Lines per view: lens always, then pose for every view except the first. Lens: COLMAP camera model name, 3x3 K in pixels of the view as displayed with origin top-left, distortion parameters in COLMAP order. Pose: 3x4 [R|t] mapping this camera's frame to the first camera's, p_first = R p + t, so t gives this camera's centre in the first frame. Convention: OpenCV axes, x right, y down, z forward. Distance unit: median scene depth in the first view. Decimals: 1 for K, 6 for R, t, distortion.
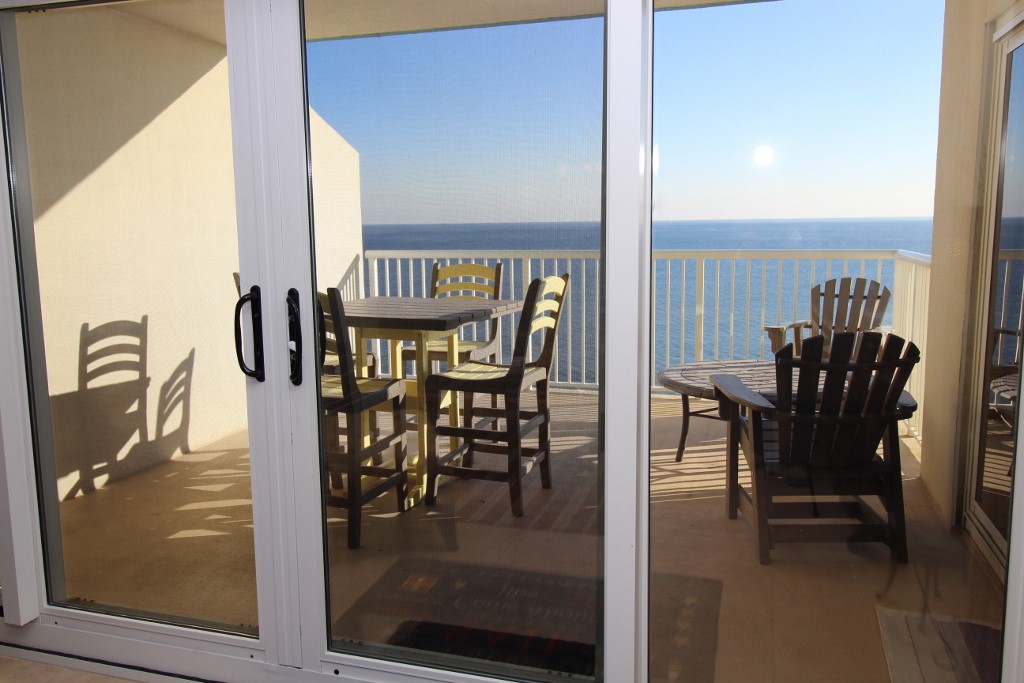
lens RADIAL K [[802.5, 0, 511.3], [0, 802.5, 324.2], [0, 0, 1]] dist [0.011817, 0.001816]
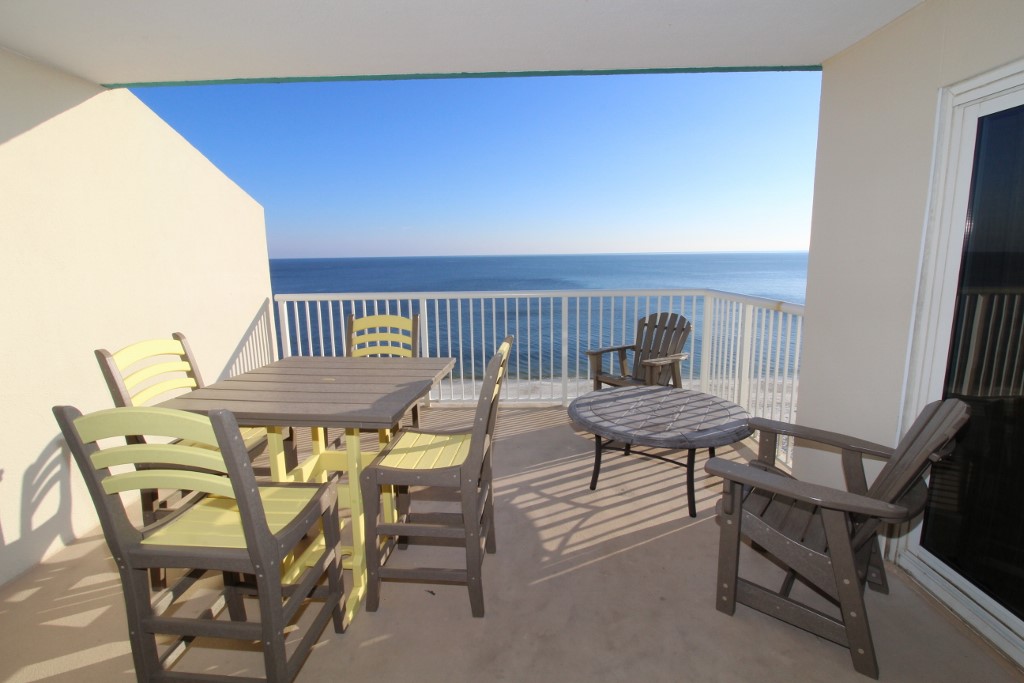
lens RADIAL K [[473.2, 0, 517.7], [0, 473.2, 331.8], [0, 0, 1]] dist [-0.000136, -0.014132]
pose [[0.957398, -0.040551, 0.285911, -0.064238], [0.034471, 0.999060, 0.026268, -0.065107], [-0.286708, -0.015293, 0.957896, 0.364845]]
